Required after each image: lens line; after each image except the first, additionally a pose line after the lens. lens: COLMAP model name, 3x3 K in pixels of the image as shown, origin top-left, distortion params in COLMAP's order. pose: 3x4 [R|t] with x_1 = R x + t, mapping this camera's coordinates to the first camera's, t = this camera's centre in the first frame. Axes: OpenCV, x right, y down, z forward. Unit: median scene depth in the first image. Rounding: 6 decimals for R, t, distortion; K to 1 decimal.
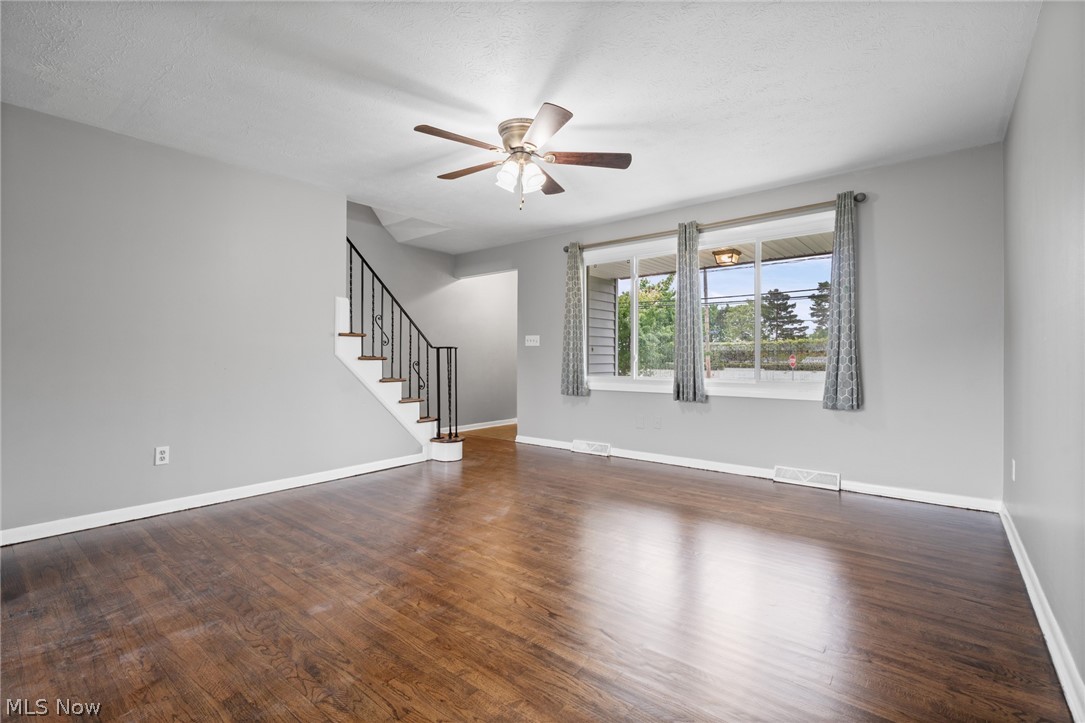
lens RADIAL K [[473.6, 0, 573.2], [0, 473.6, 358.9], [0, 0, 1]] dist [0.000105, 0.000400]
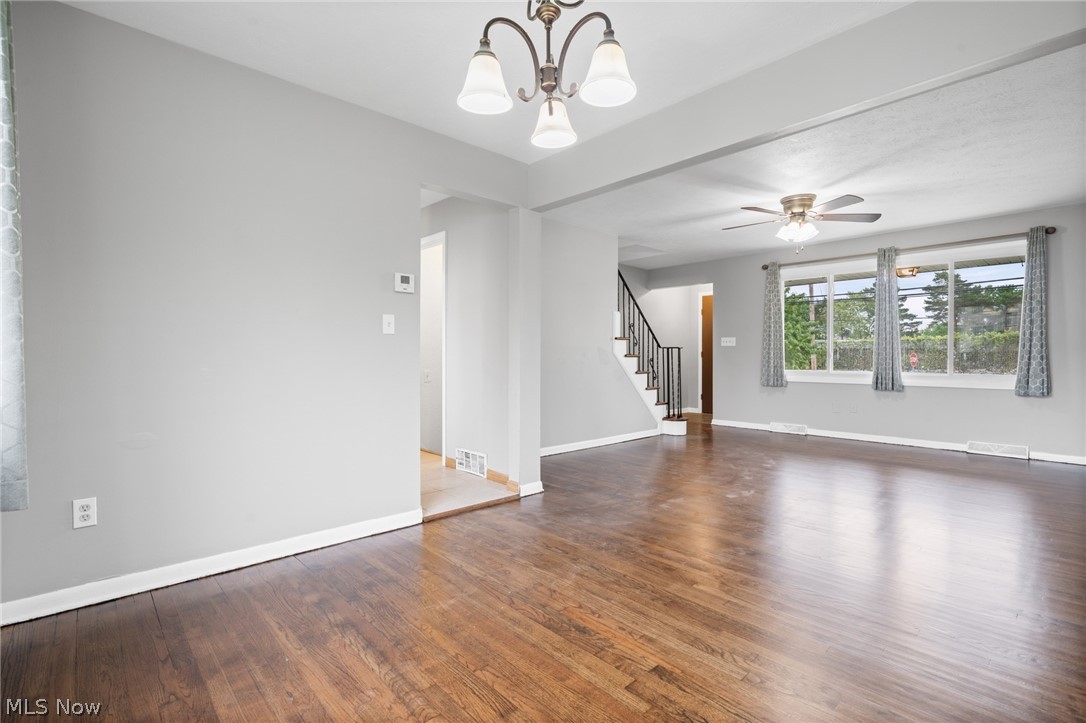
lens RADIAL K [[516.1, 0, 546.7], [0, 516.1, 365.0], [0, 0, 1]] dist [0.000860, -0.000864]
pose [[0.989684, 0.004388, -0.143198, -0.457951], [-0.002285, 0.999887, 0.014845, 0.003659], [0.143247, -0.014364, 0.989583, -0.489546]]
